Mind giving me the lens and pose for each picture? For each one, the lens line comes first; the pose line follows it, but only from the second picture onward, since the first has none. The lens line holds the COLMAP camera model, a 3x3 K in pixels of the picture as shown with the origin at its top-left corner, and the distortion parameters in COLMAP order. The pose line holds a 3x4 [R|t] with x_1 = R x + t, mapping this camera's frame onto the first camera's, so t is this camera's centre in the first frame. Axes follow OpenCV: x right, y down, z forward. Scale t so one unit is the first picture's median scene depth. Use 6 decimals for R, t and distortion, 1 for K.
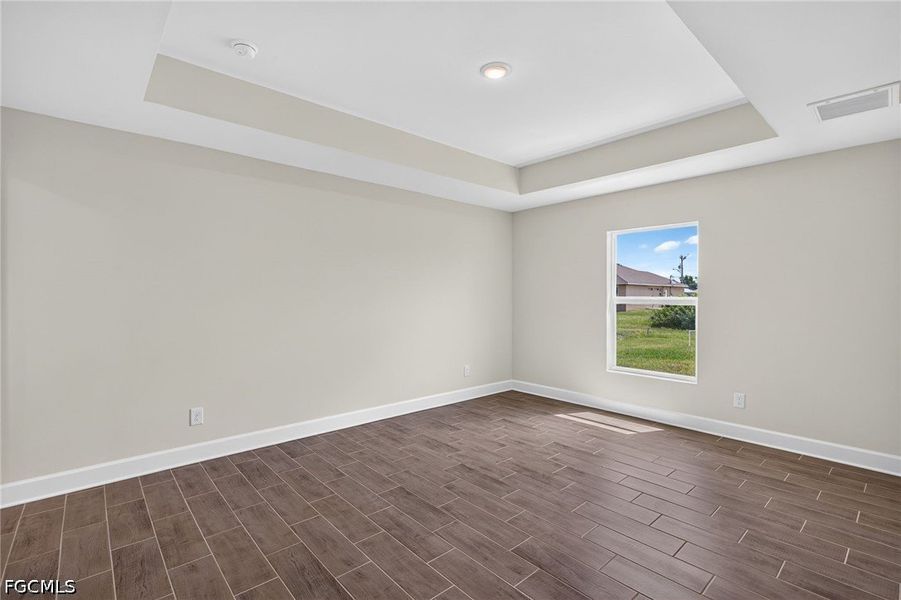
lens RADIAL K [[418.0, 0, 455.3], [0, 418.0, 297.7], [0, 0, 1]] dist [0.000224, -0.000834]
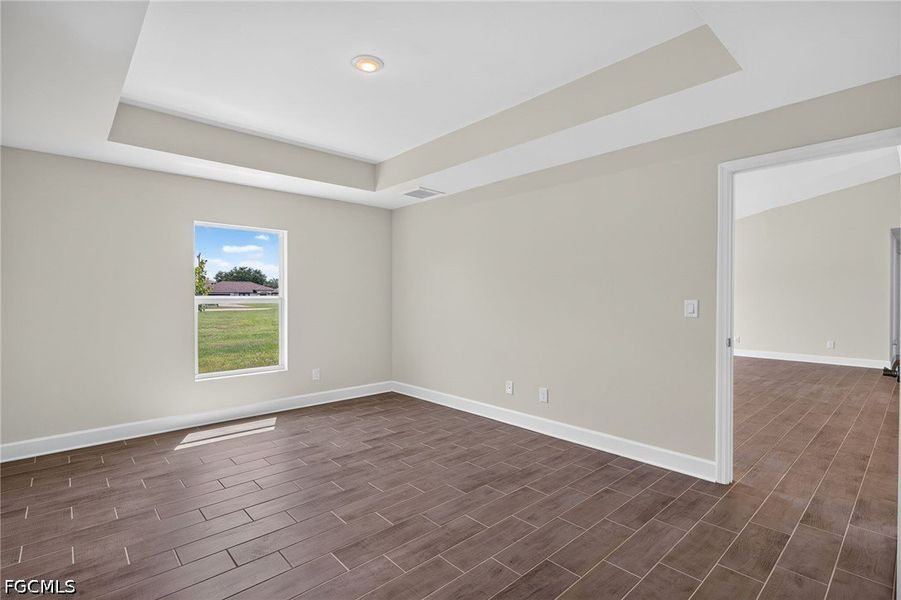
lens RADIAL K [[418.0, 0, 455.3], [0, 418.0, 297.7], [0, 0, 1]] dist [0.000224, -0.000834]
pose [[-0.003768, -0.009549, 0.999947, -0.577363], [0.008601, 0.999917, 0.009581, -0.003054], [-0.999956, 0.008637, -0.003686, 0.521529]]
